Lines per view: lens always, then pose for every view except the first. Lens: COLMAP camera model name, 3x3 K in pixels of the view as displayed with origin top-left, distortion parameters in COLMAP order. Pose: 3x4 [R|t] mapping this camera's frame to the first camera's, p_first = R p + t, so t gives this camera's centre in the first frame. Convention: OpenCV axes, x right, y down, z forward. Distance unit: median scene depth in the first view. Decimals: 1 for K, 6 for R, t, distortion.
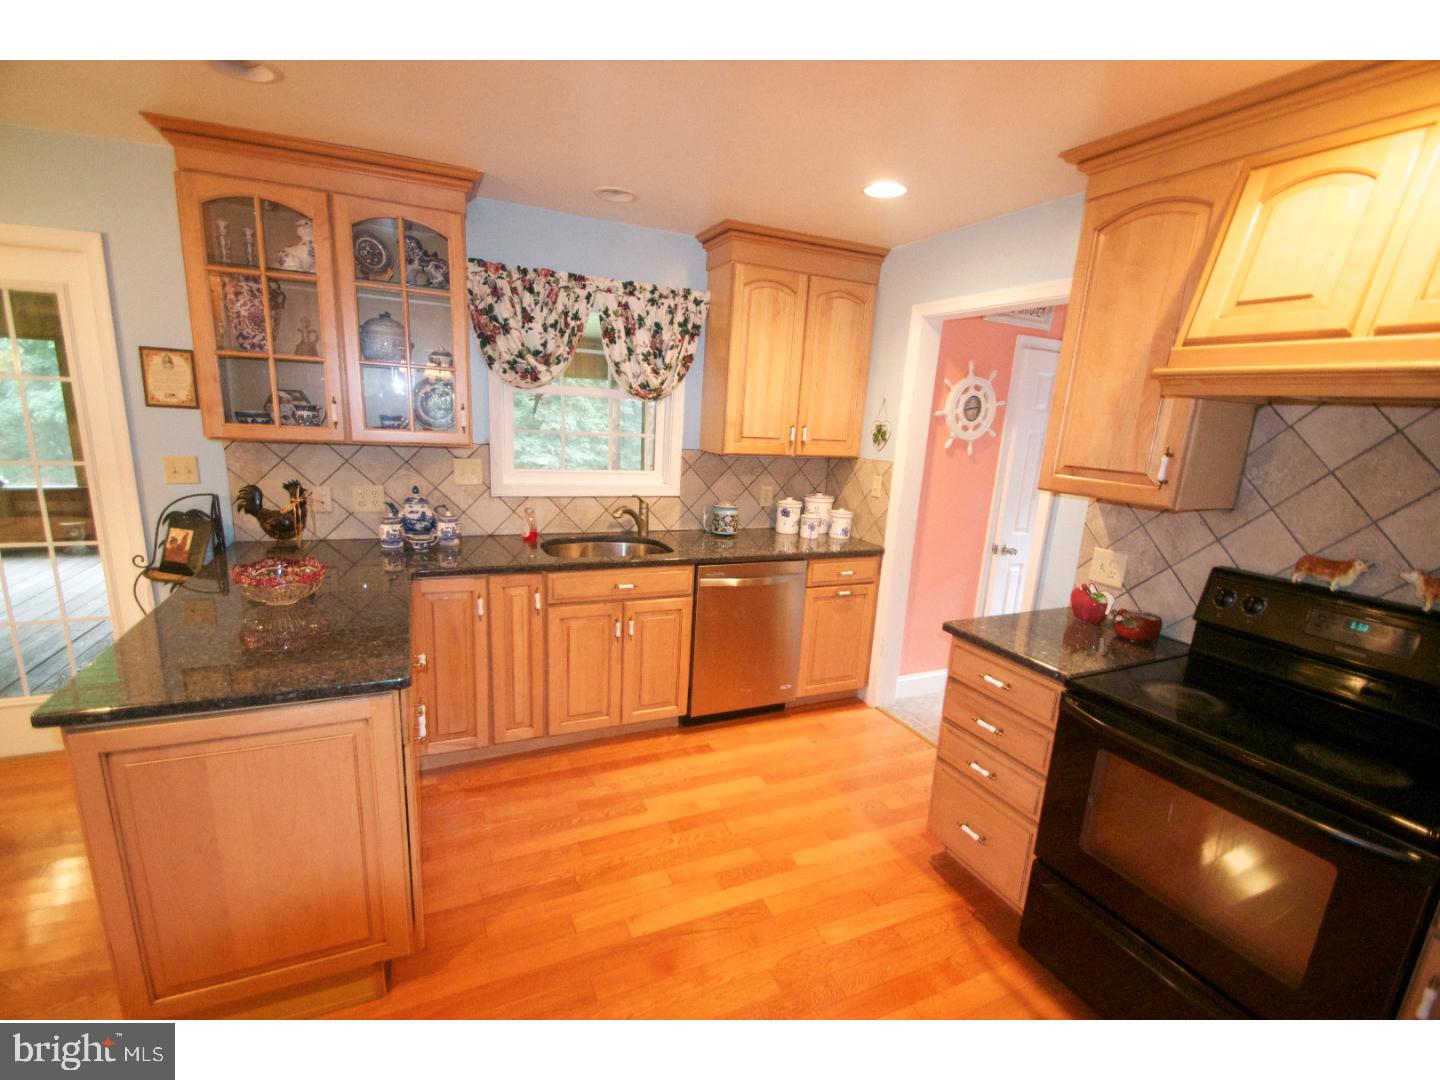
lens RADIAL K [[648.7, 0, 693.5], [0, 648.7, 565.6], [0, 0, 1]] dist [-0.003980, -0.000854]
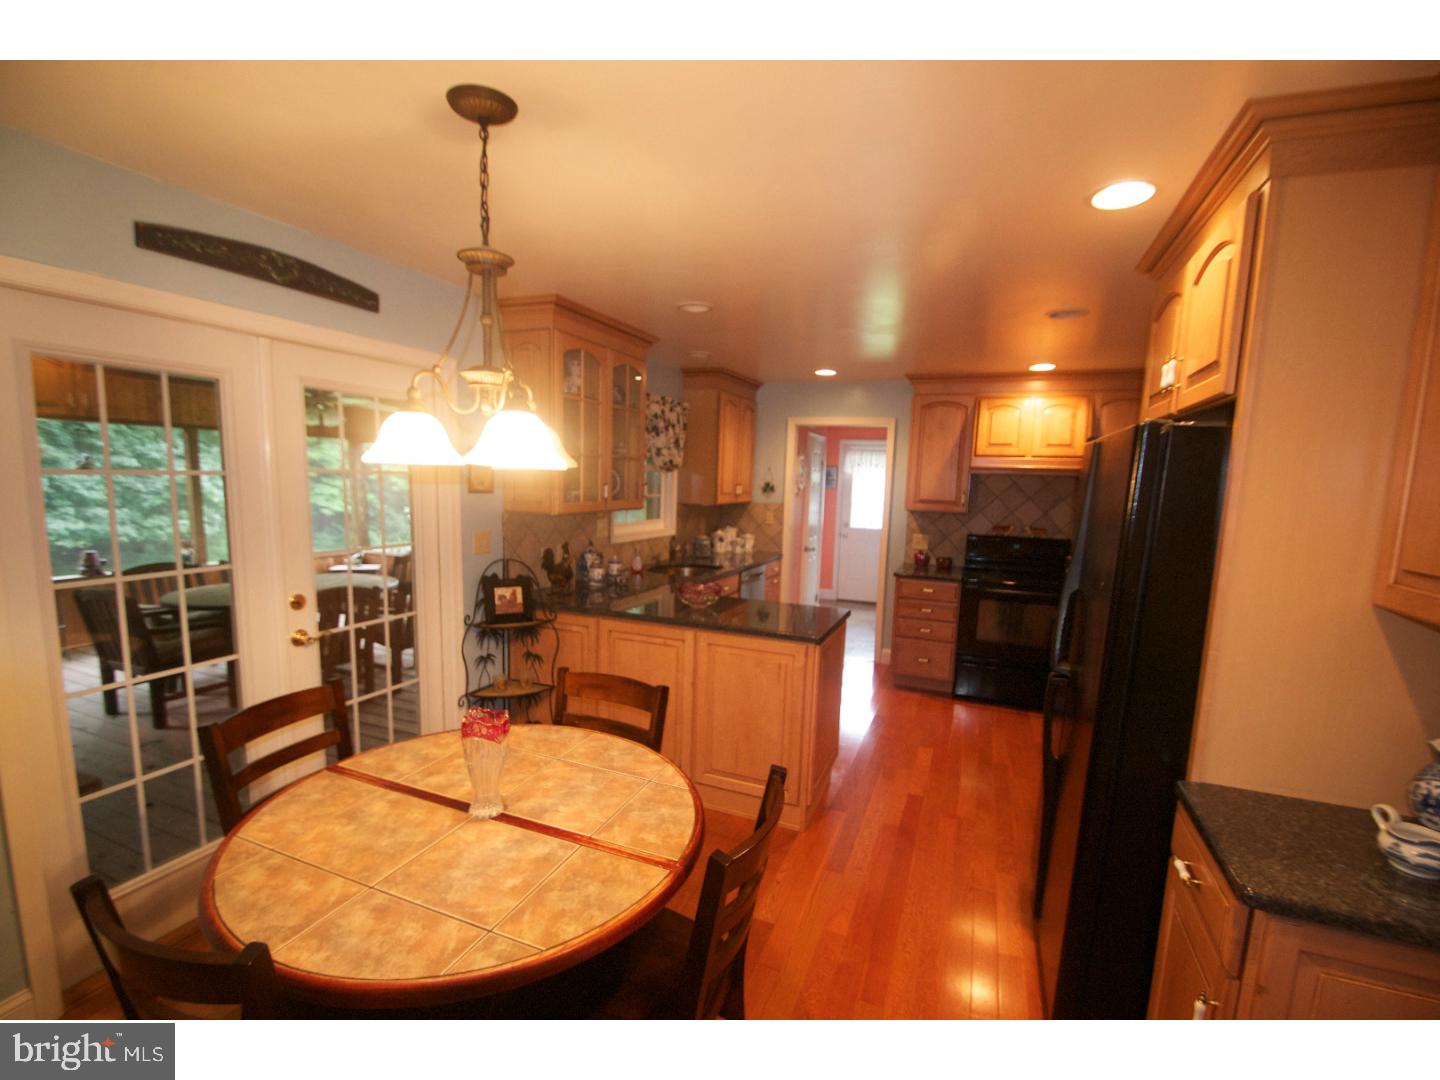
lens RADIAL K [[648.7, 0, 707.2], [0, 648.7, 565.9], [0, 0, 1]] dist [-0.003980, -0.000854]
pose [[0.732590, -0.121818, 0.669680, -1.313987], [0.164154, 0.986435, -0.000138, -0.033559], [-0.660579, 0.110032, 0.742649, -0.189205]]
